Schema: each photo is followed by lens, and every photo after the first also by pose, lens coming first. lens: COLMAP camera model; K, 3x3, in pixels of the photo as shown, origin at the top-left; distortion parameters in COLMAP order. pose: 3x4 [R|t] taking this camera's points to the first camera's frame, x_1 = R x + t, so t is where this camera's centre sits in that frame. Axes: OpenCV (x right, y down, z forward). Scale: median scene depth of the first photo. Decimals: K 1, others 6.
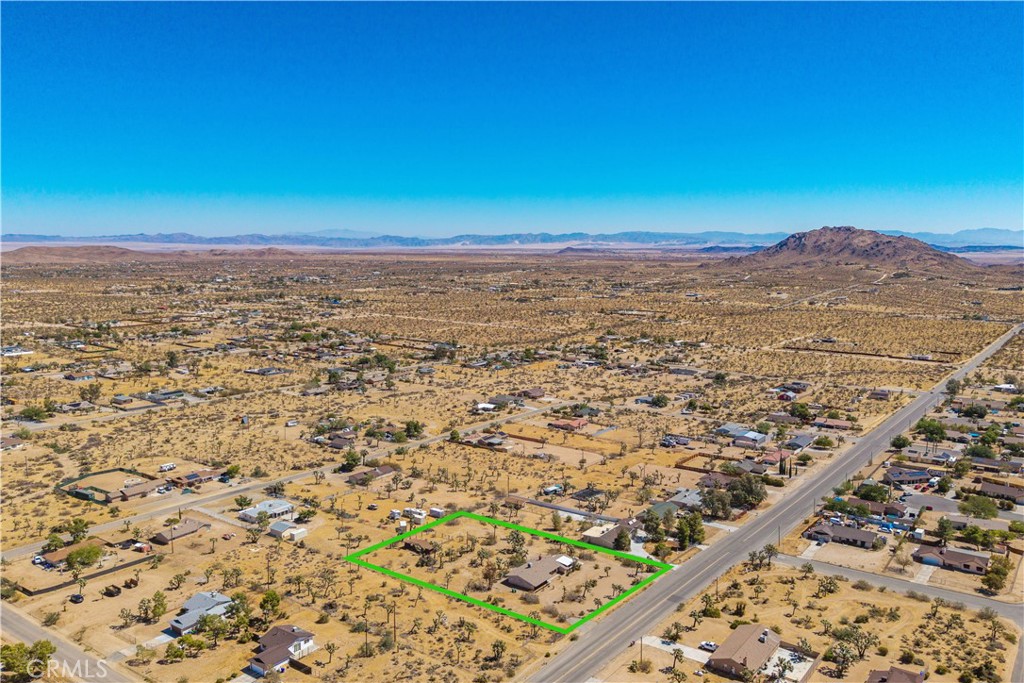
lens RADIAL K [[824.2, 0, 490.3], [0, 824.2, 341.3], [0, 0, 1]] dist [0.003079, -0.002626]
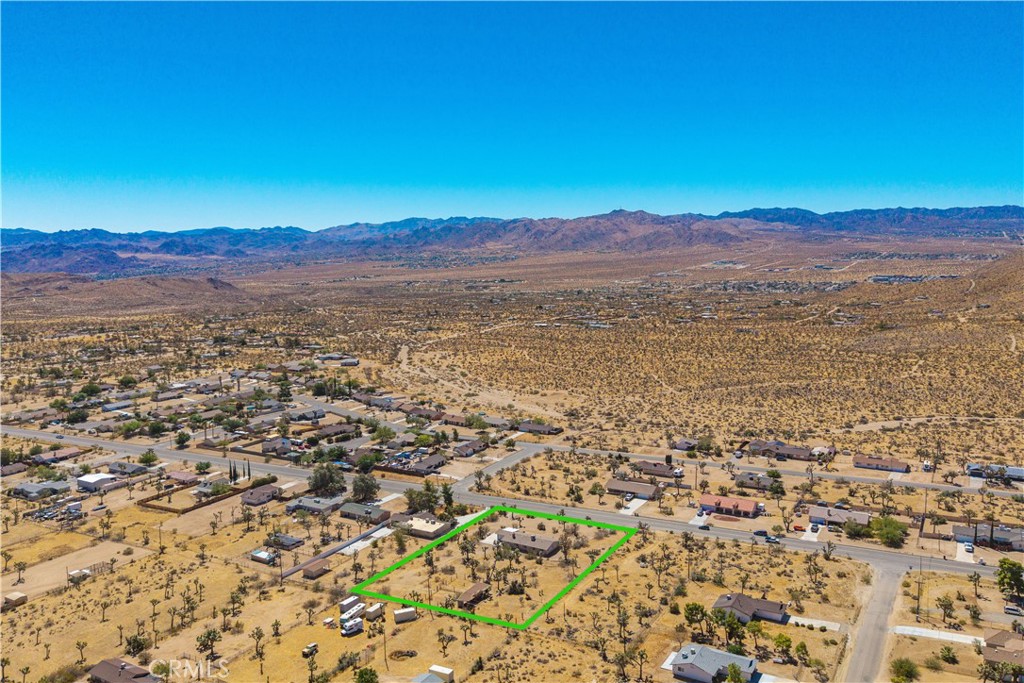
lens RADIAL K [[799.6, 0, 514.0], [0, 799.6, 345.6], [0, 0, 1]] dist [0.007360, -0.005341]
pose [[-0.141435, -0.118087, 0.982879, -0.895675], [0.147817, 0.979210, 0.138917, -0.124356], [-0.978849, 0.164934, -0.121039, 1.016059]]
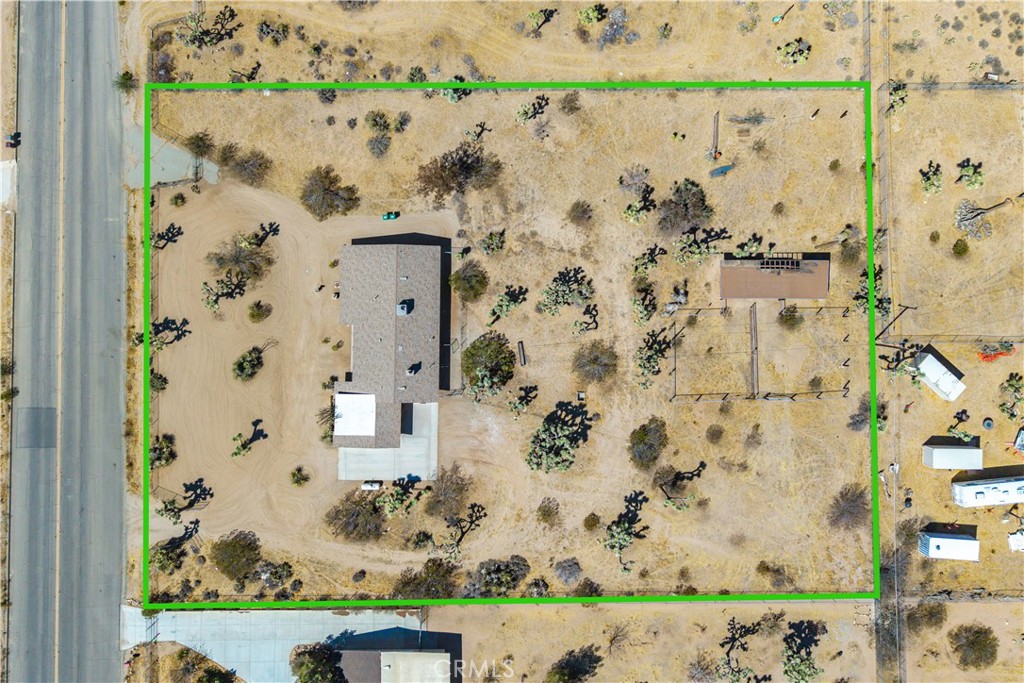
lens RADIAL K [[799.6, 0, 514.0], [0, 799.6, 345.6], [0, 0, 1]] dist [0.007360, -0.005341]
pose [[-0.786266, 0.617151, -0.030186, 0.027990], [-0.077040, -0.049445, 0.995801, -0.076916], [0.613067, 0.785290, 0.086422, 0.925074]]
